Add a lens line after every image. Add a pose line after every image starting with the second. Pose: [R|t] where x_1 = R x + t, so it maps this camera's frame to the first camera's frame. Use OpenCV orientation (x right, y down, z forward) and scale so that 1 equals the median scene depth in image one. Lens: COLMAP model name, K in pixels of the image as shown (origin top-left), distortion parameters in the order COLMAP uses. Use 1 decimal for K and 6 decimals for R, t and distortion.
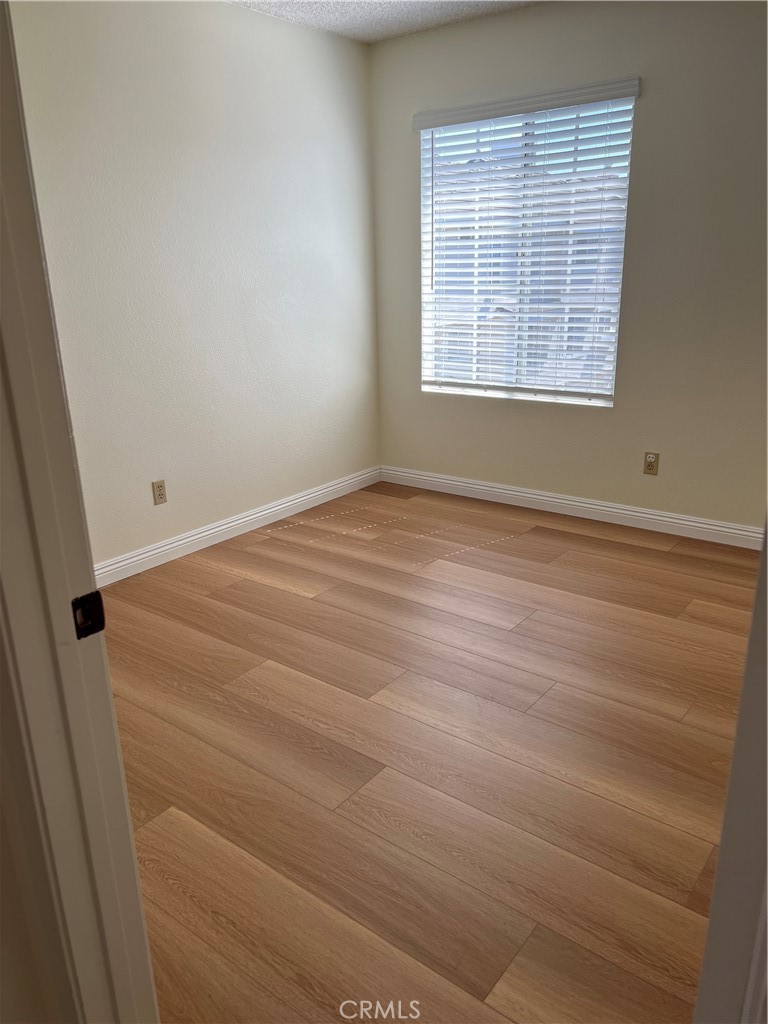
lens RADIAL K [[772.9, 0, 377.3], [0, 772.9, 517.9], [0, 0, 1]] dist [0.061284, -0.071096]
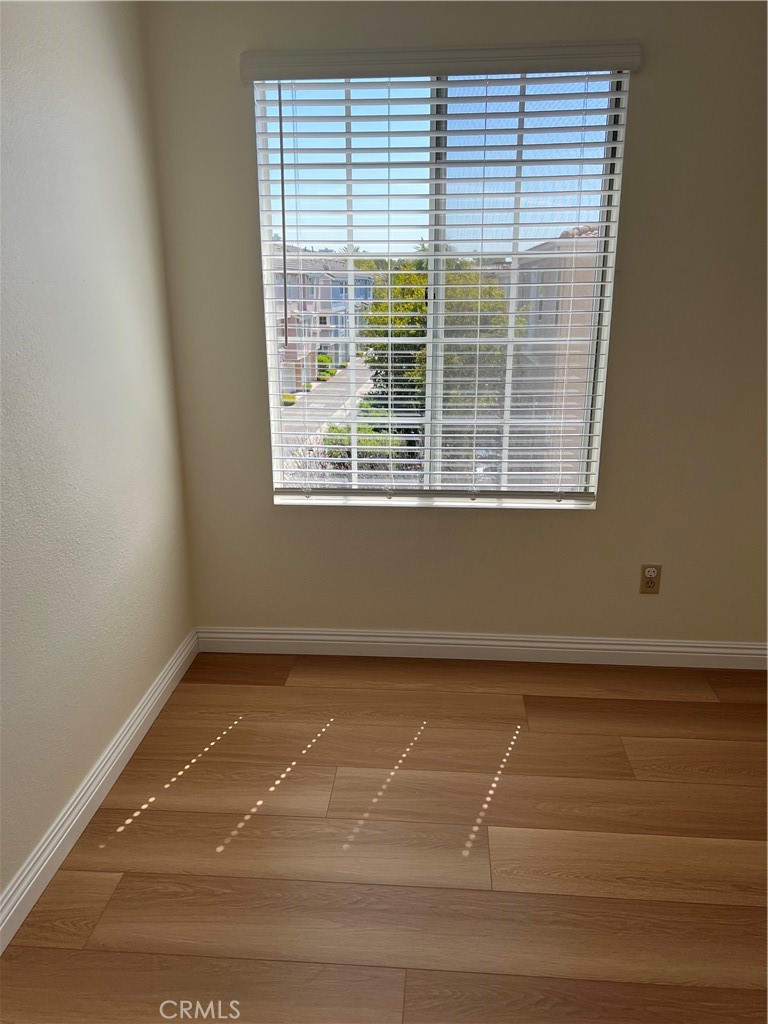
lens RADIAL K [[772.9, 0, 390.3], [0, 772.9, 514.6], [0, 0, 1]] dist [0.061284, -0.071096]
pose [[0.832710, -0.134029, 0.537244, -0.244409], [0.158084, 0.987425, 0.001313, -0.175545], [-0.530664, 0.083836, 0.843426, 0.526323]]
